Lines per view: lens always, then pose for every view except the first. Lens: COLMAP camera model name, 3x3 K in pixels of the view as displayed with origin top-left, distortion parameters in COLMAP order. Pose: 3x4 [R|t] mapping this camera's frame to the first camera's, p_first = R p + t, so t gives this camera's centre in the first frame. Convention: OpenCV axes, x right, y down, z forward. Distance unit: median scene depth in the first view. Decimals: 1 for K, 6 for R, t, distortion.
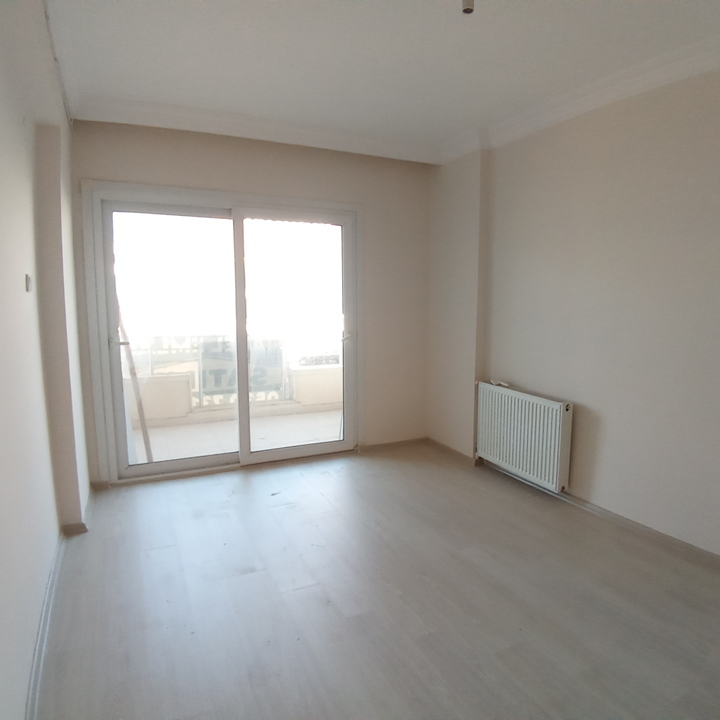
lens RADIAL K [[482.7, 0, 358.1], [0, 482.7, 357.3], [0, 0, 1]] dist [-0.001554, -0.076494]
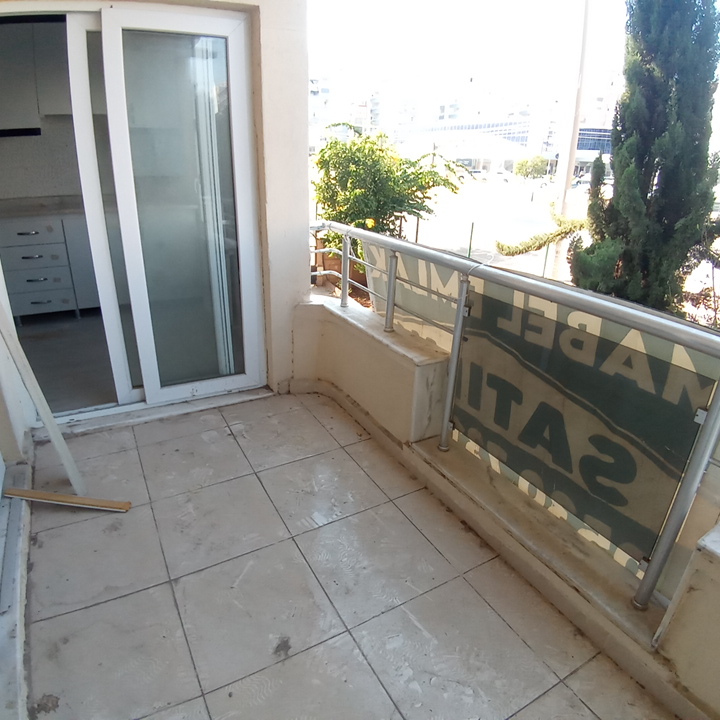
lens RADIAL K [[482.7, 0, 358.1], [0, 482.7, 357.3], [0, 0, 1]] dist [-0.001554, -0.076494]
pose [[0.042820, 0.373596, -0.926603, 0.022954], [-0.145365, 0.919914, 0.364181, -0.136291], [0.988451, 0.119102, 0.093699, 1.163504]]
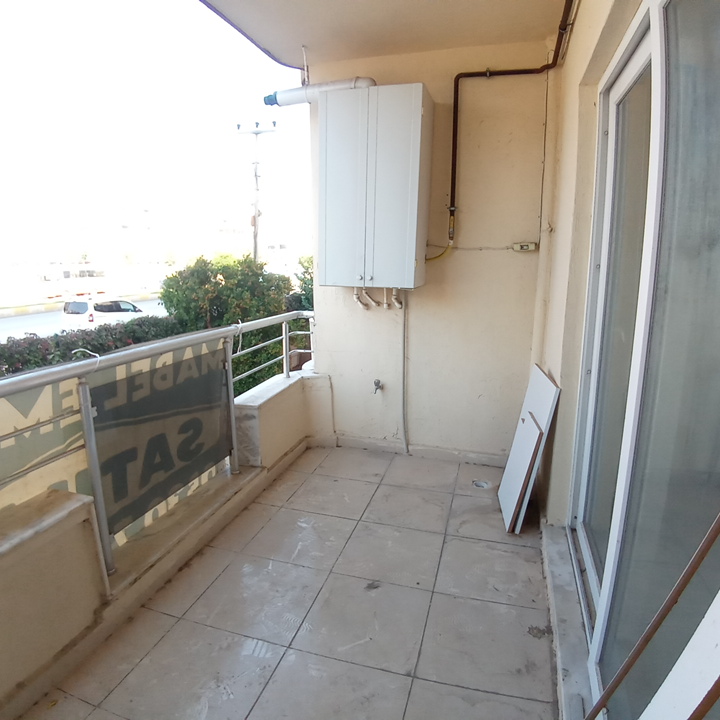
lens RADIAL K [[482.7, 0, 358.1], [0, 482.7, 357.3], [0, 0, 1]] dist [-0.001554, -0.076494]
pose [[0.684083, -0.150025, 0.713809, -0.558560], [0.086934, 0.988413, 0.124426, -0.103823], [-0.724205, -0.023063, 0.689199, 0.836648]]
